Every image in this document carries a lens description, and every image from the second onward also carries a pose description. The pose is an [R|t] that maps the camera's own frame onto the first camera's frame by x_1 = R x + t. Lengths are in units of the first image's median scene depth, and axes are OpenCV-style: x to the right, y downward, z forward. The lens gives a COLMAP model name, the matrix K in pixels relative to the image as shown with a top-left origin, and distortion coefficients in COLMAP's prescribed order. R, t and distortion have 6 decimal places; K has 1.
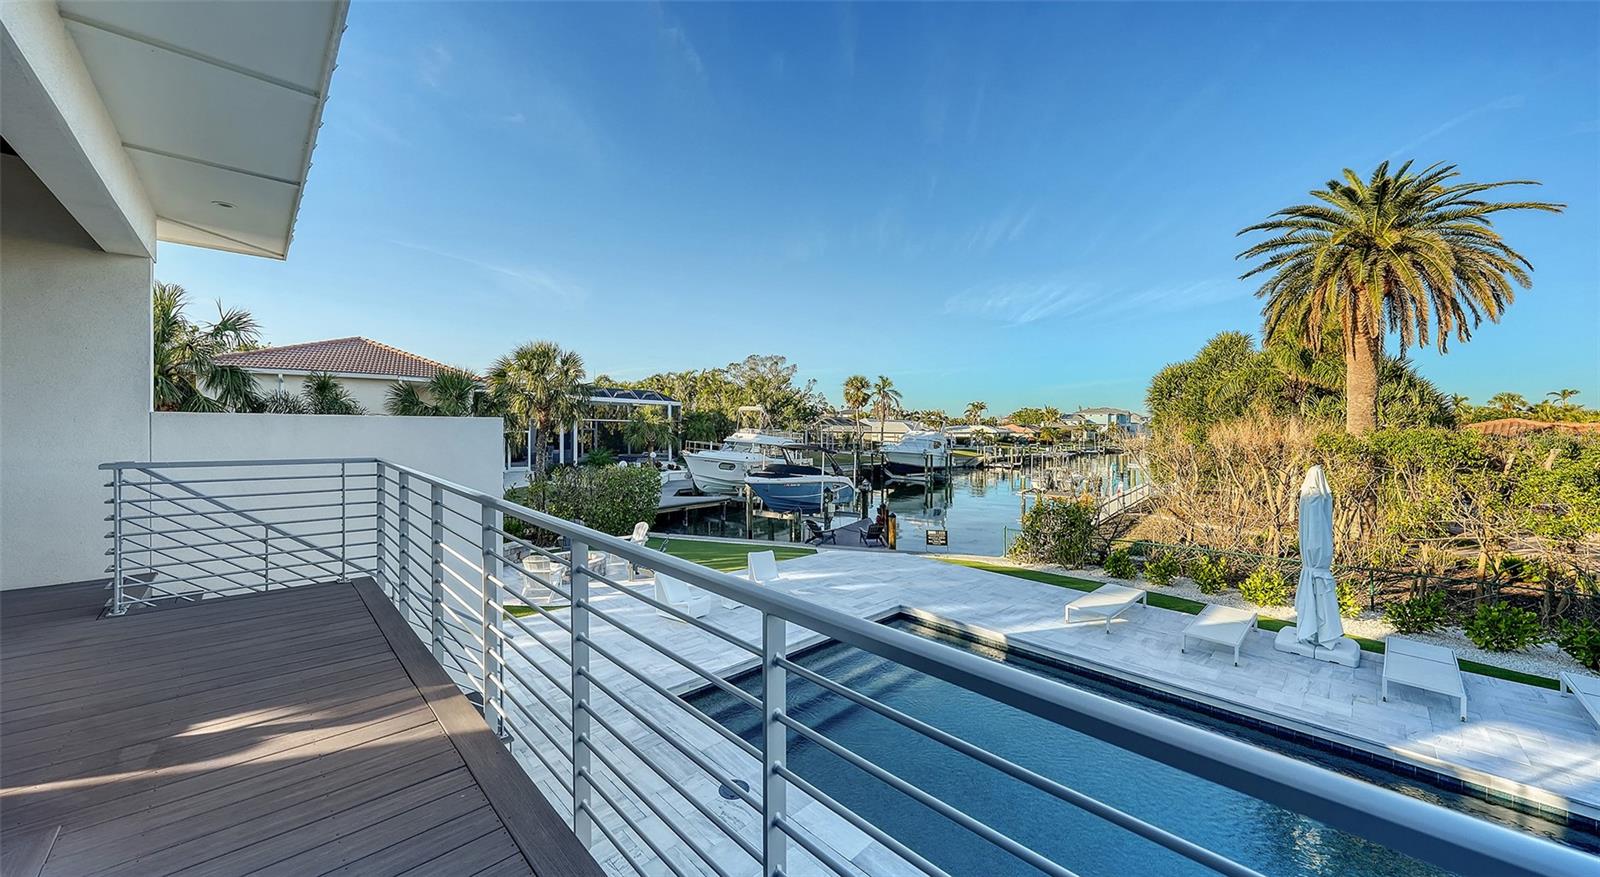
lens RADIAL K [[570.3, 0, 787.1], [0, 570.3, 445.9], [0, 0, 1]] dist [-0.000080, -0.000097]
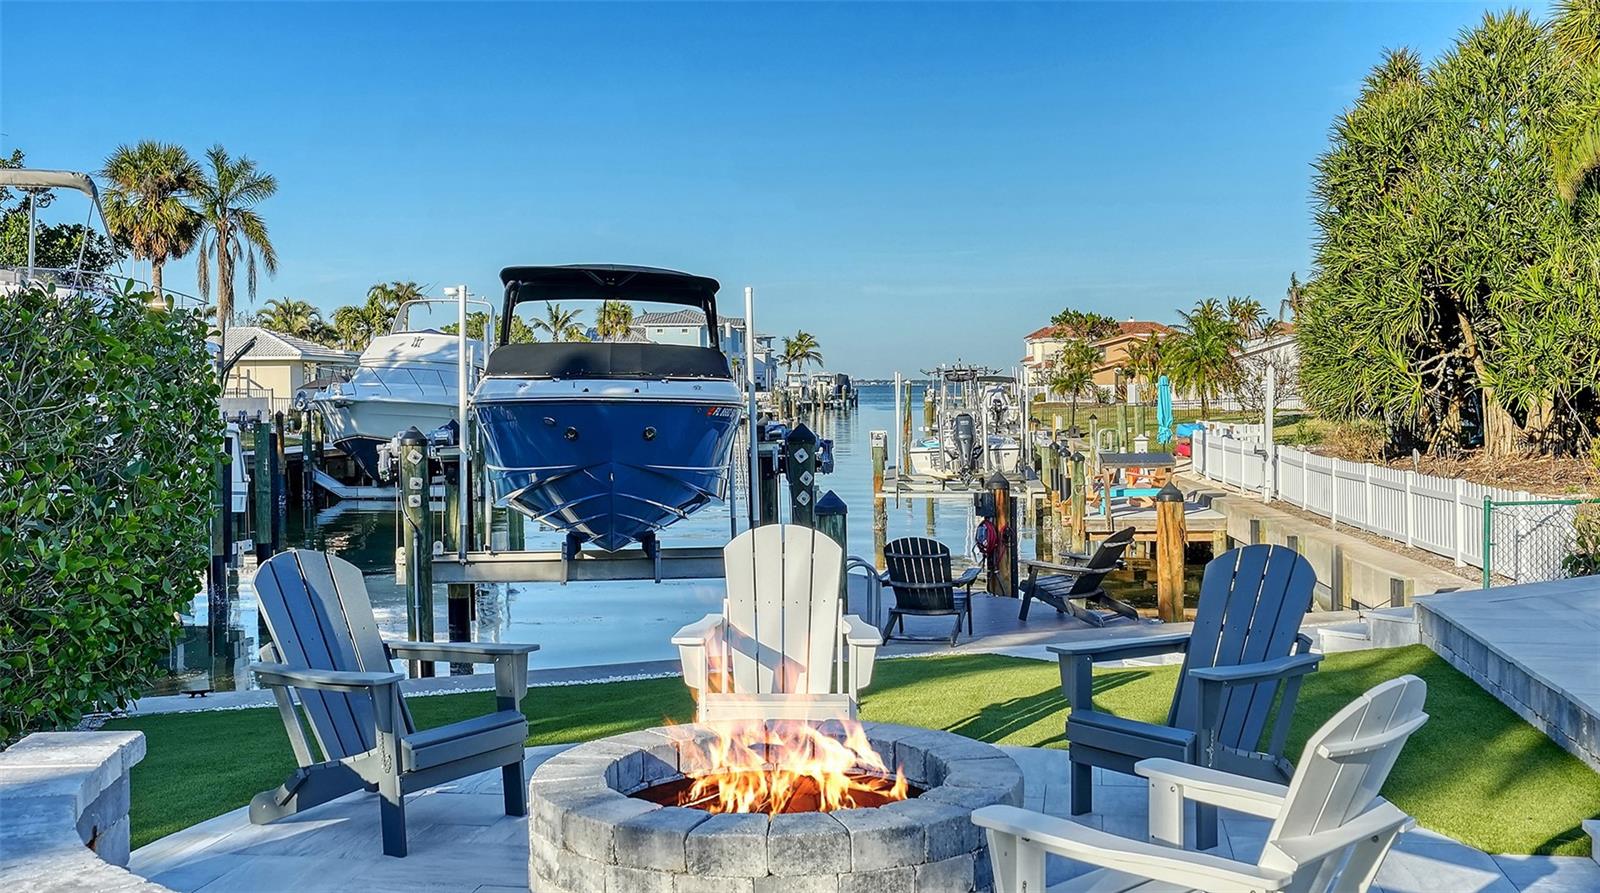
lens RADIAL K [[1689.3, 0, 792.2], [0, 1689.3, 414.2], [0, 0, 1]] dist [0.009843, 0.005211]
pose [[0.780098, -0.026310, 0.625104, -0.271612], [0.042616, 0.999029, -0.011134, 0.053467], [-0.624204, 0.035325, 0.780462, 0.309152]]
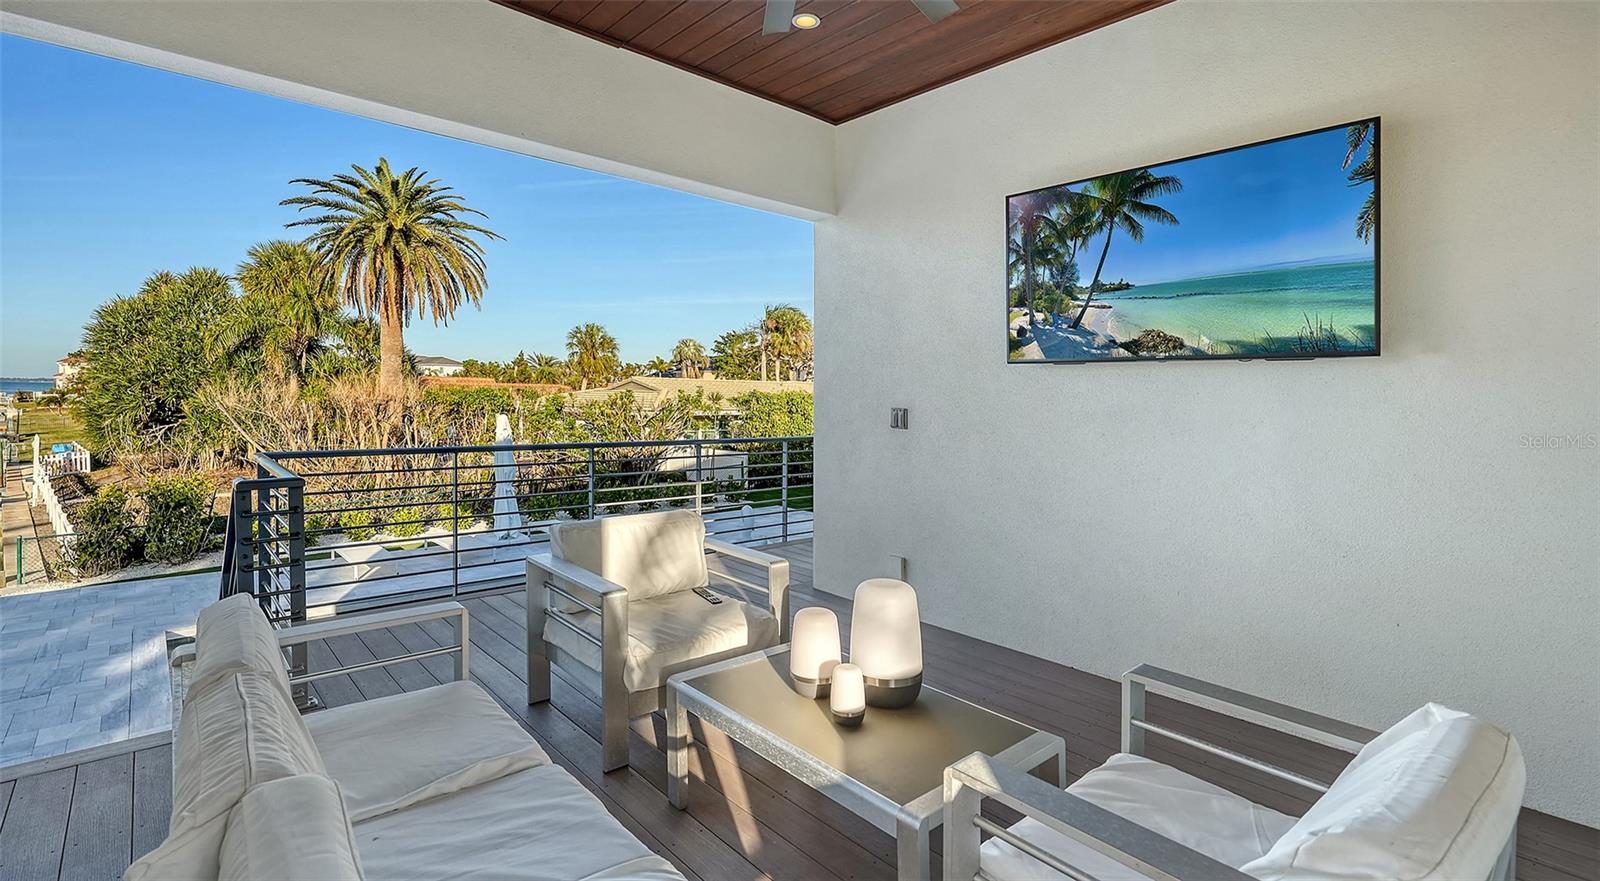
lens RADIAL K [[740.1, 0, 814.9], [0, 740.1, 393.7], [0, 0, 1]] dist [0.024626, -0.000295]
pose [[0.023636, -0.015461, 0.999601, -0.252116], [0.019589, 0.999696, 0.014999, -0.007991], [-0.999529, 0.019227, 0.023931, 0.049060]]
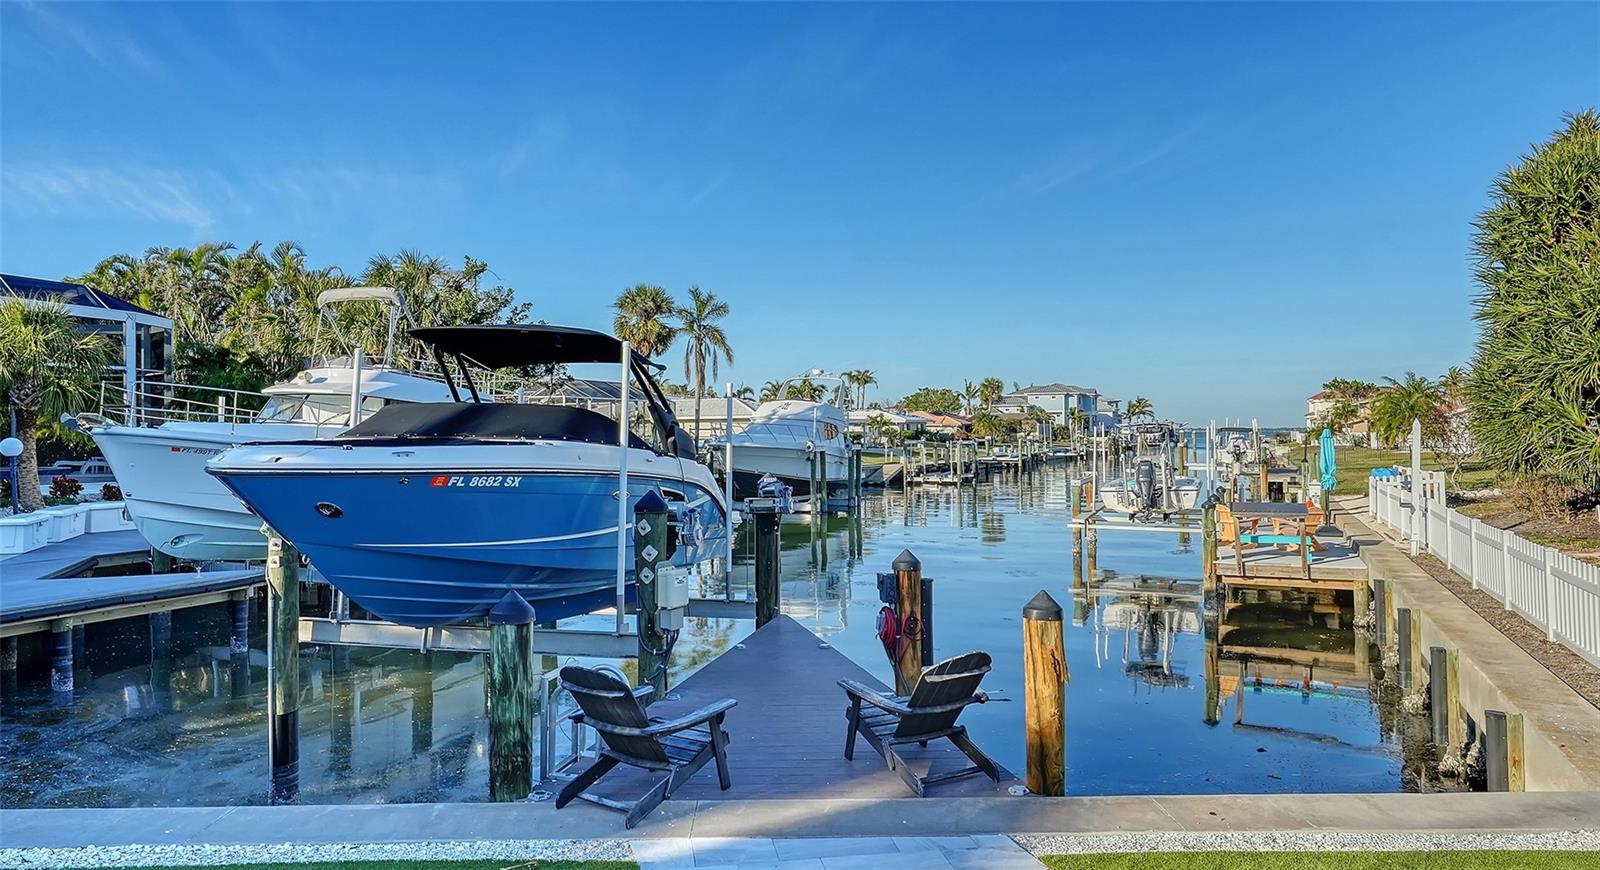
lens RADIAL K [[969.9, 0, 771.9], [0, 969.9, 419.5], [0, 0, 1]] dist [0.001777, -0.000748]
pose [[0.960023, -0.012900, 0.279625, 0.008681], [0.029372, 0.998065, -0.054800, 0.046921], [-0.278377, 0.060823, 0.958544, 0.446228]]
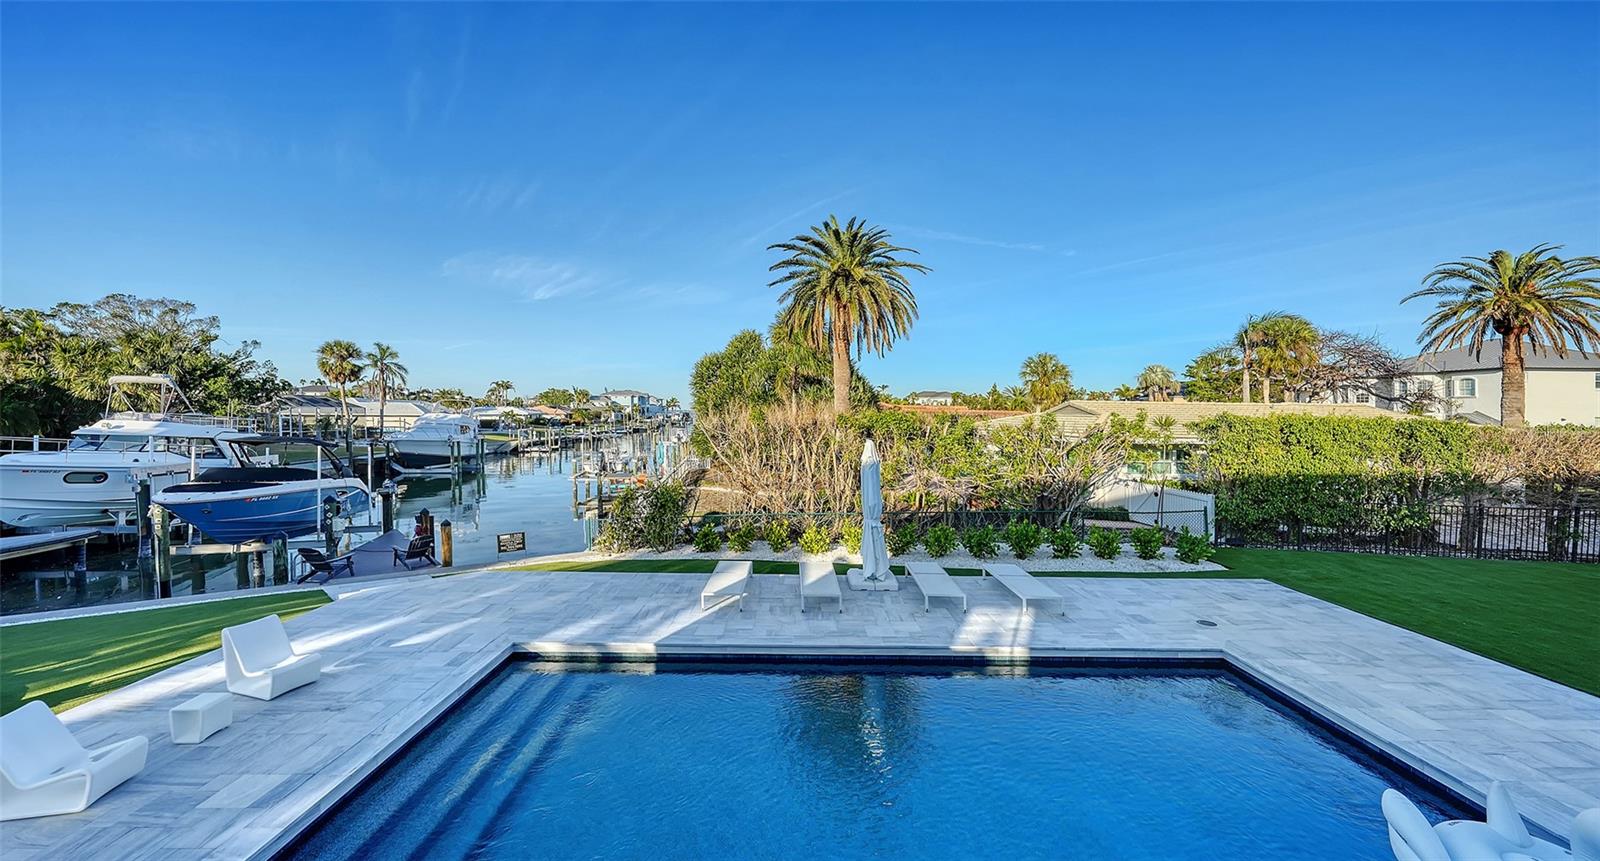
lens RADIAL K [[575.5, 0, 803.5], [0, 575.5, 433.5], [0, 0, 1]] dist [-0.000322, -0.000223]
pose [[0.682694, -0.034023, 0.729912, -0.031899], [0.025692, 0.999415, 0.022555, -0.003668], [-0.730253, 0.003355, 0.683169, 0.064000]]
